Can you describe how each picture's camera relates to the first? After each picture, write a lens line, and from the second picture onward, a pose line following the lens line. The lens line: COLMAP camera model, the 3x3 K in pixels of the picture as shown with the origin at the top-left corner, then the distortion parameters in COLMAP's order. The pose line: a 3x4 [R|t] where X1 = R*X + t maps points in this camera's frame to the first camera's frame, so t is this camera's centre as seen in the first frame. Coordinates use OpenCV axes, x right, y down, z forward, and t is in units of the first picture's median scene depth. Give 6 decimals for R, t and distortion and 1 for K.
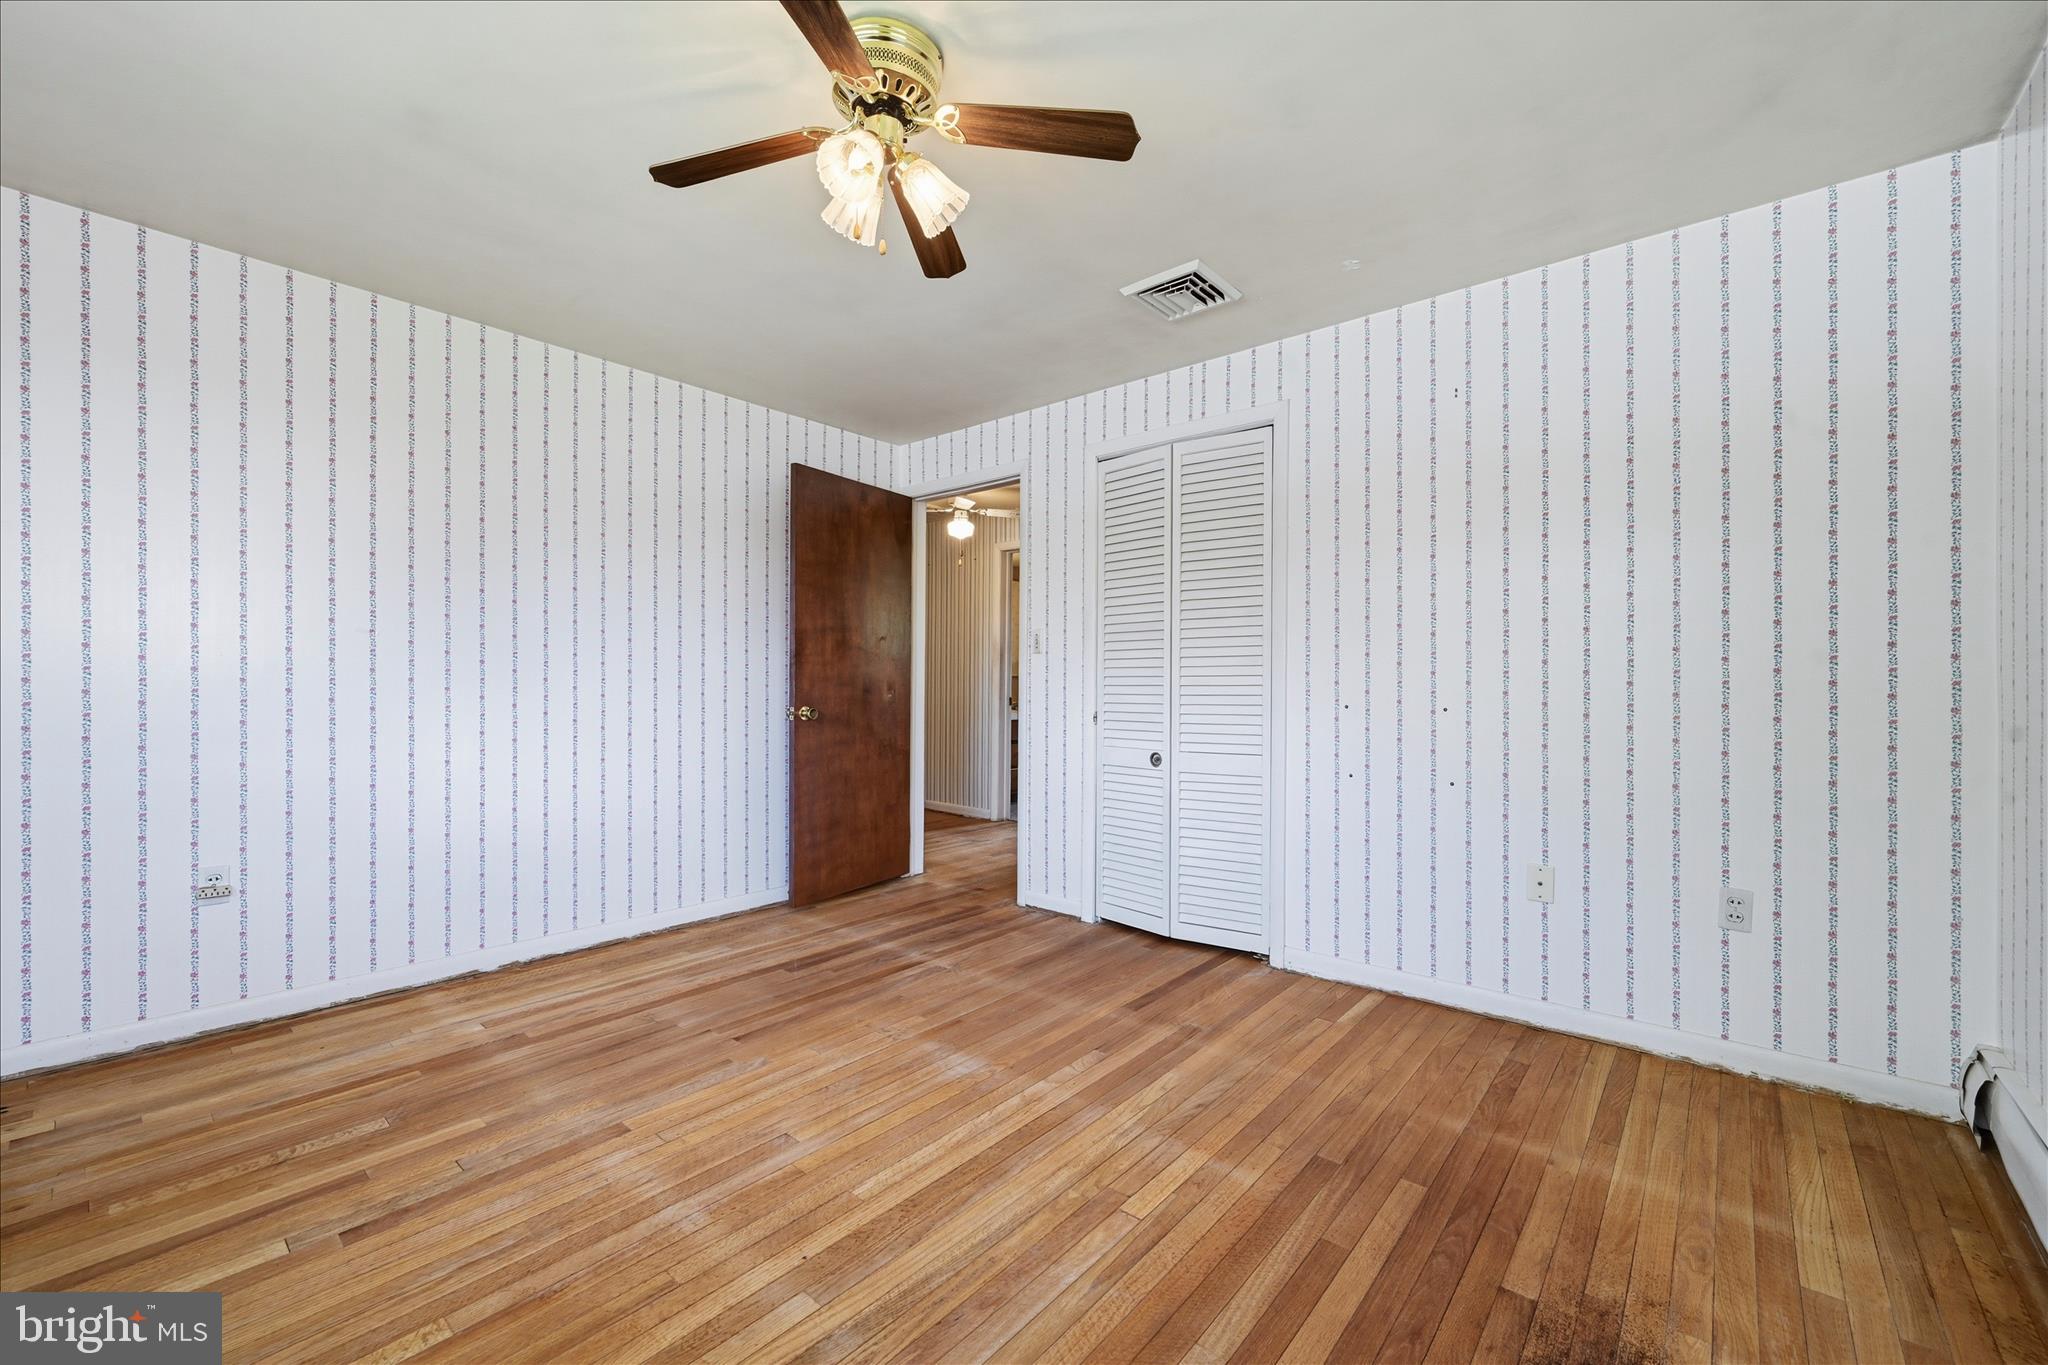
lens RADIAL K [[824.9, 0, 1032.8], [0, 824.9, 679.1], [0, 0, 1]] dist [0.003031, 0.000511]
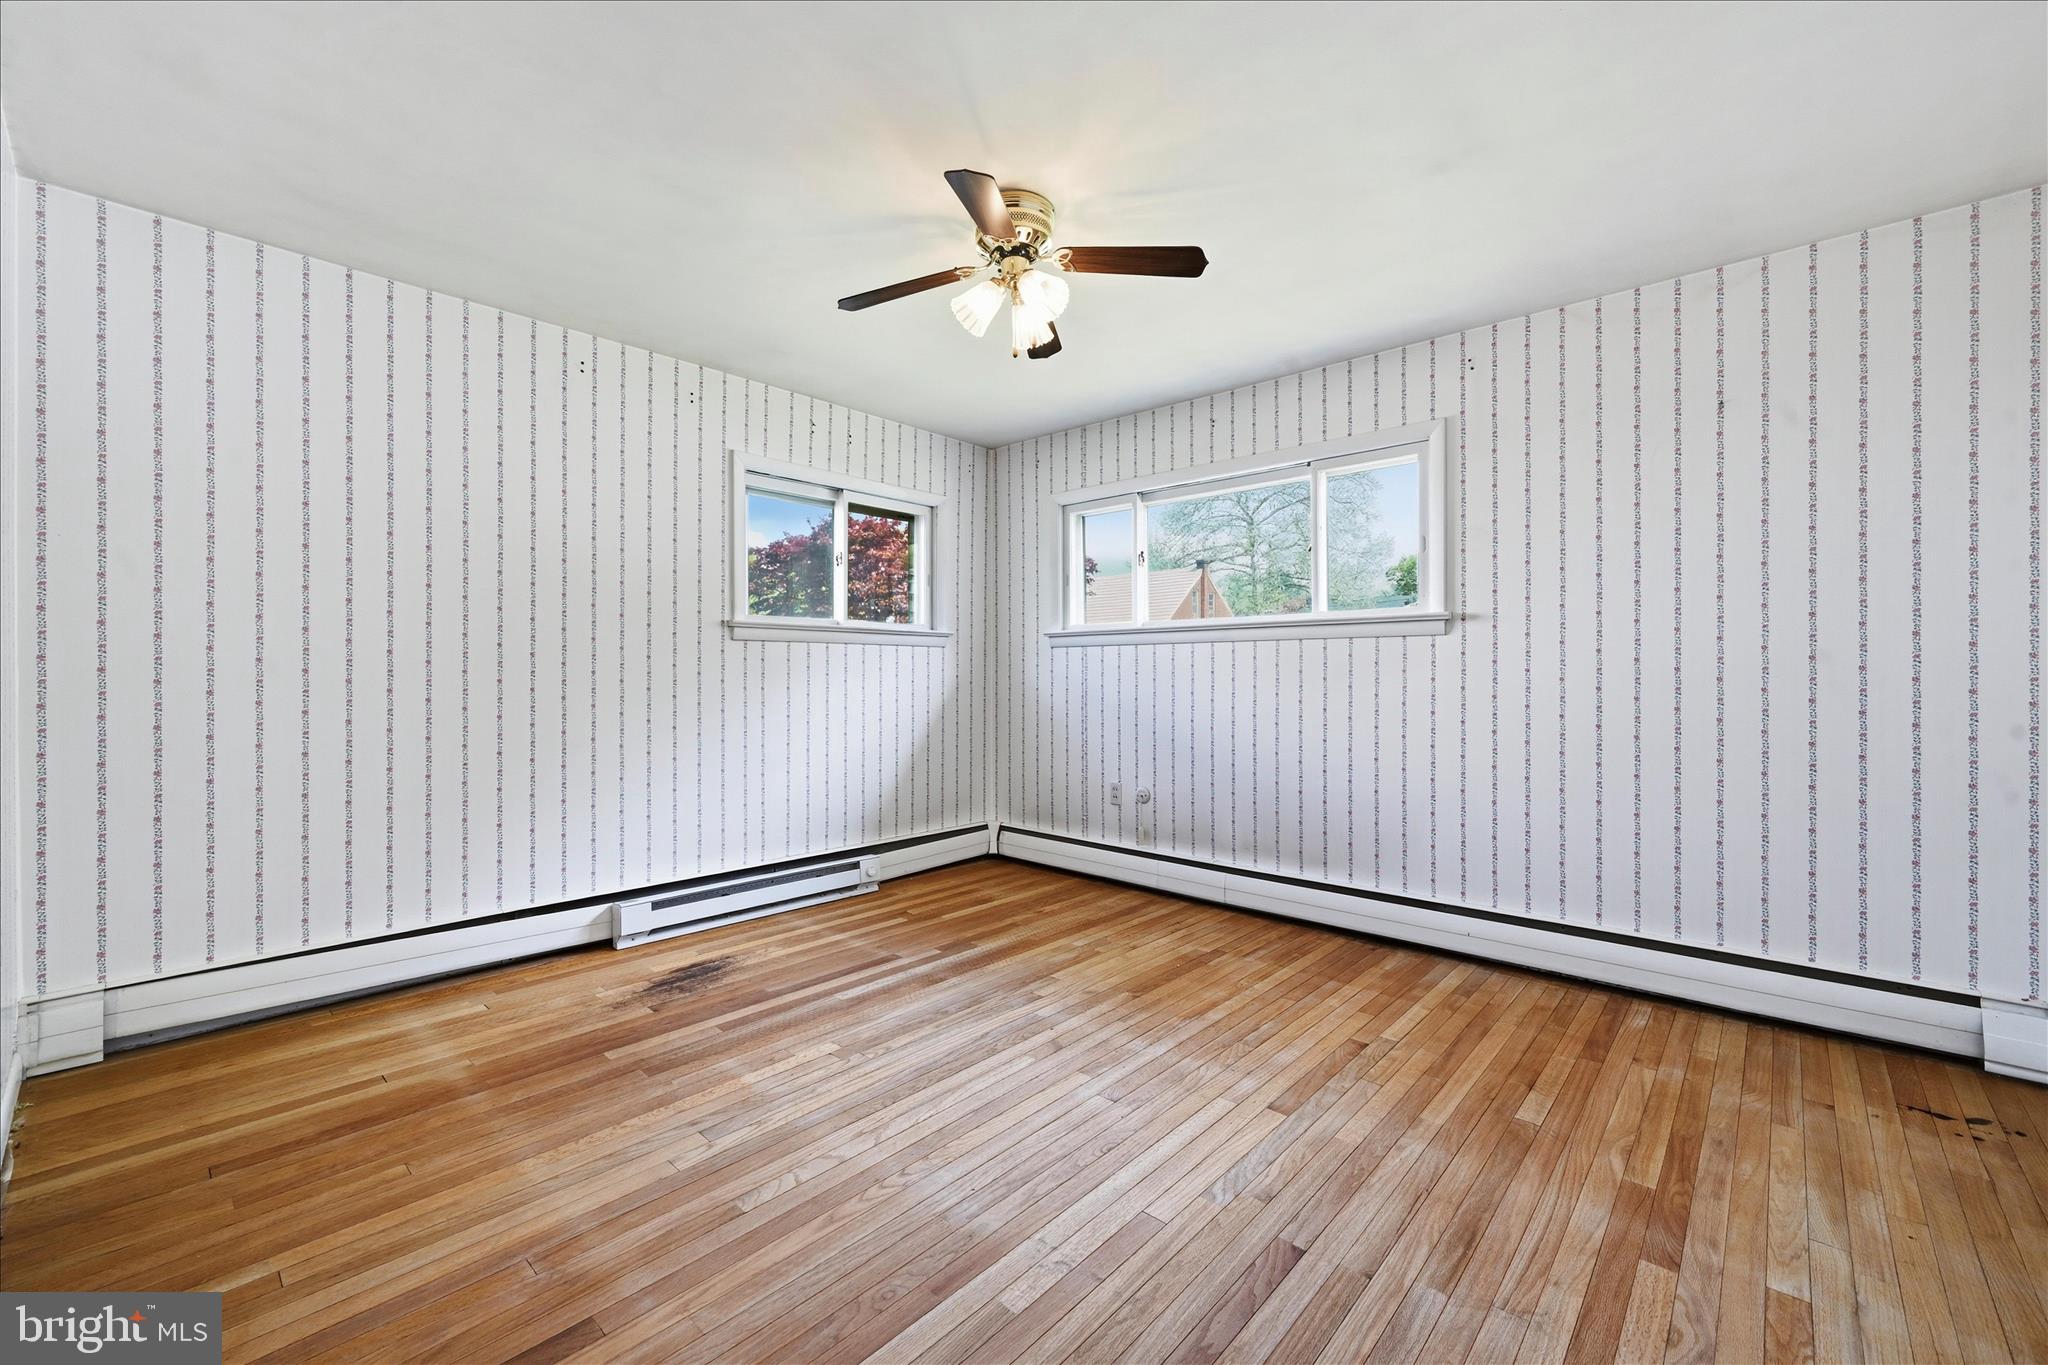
lens RADIAL K [[824.9, 0, 1032.8], [0, 824.9, 679.1], [0, 0, 1]] dist [0.003031, 0.000511]
pose [[-0.999573, -0.005741, 0.028658, -0.232708], [-0.005728, 0.999983, 0.000532, 0.008791], [-0.028660, 0.000368, -0.999589, 2.171286]]
